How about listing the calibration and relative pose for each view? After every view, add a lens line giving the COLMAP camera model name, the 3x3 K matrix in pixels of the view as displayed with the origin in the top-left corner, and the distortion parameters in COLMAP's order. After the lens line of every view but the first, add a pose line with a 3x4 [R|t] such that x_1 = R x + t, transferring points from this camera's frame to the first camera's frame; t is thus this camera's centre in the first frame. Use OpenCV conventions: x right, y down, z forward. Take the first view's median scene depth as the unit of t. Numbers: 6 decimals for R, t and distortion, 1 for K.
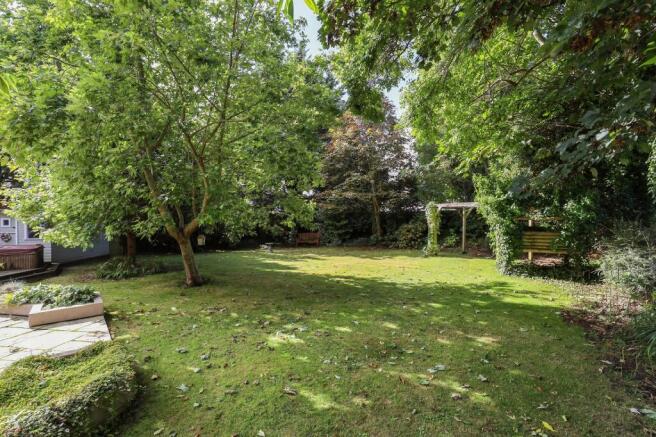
lens RADIAL K [[300.1, 0, 328.5], [0, 300.1, 218.2], [0, 0, 1]] dist [-0.017742, -0.001070]
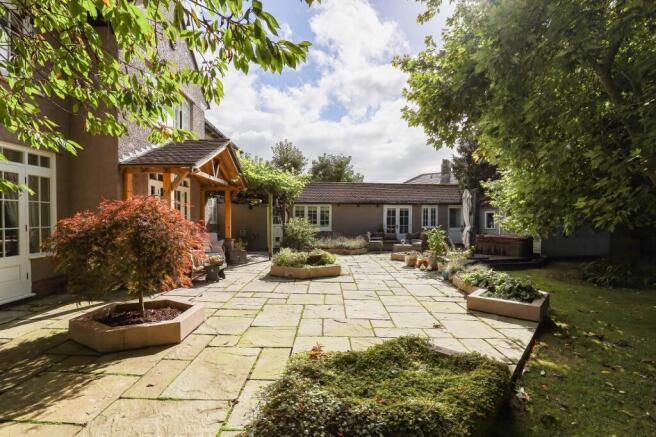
lens RADIAL K [[300.1, 0, 327.1], [0, 300.1, 217.4], [0, 0, 1]] dist [-0.017742, -0.001070]
pose [[0.119502, 0.005437, -0.992819, -0.054479], [-0.003000, 0.999982, 0.005115, 0.046861], [0.992829, 0.002367, 0.119516, 0.350694]]
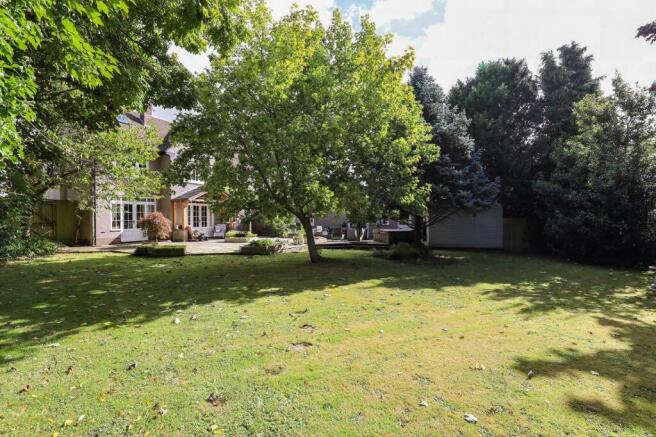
lens RADIAL K [[300.1, 0, 328.3], [0, 300.1, 219.2], [0, 0, 1]] dist [-0.017742, -0.001070]
pose [[-0.363700, 0.013231, -0.931422, 0.846334], [-0.008492, 0.999810, 0.017519, 0.015946], [0.931477, 0.014281, -0.363519, 1.900676]]
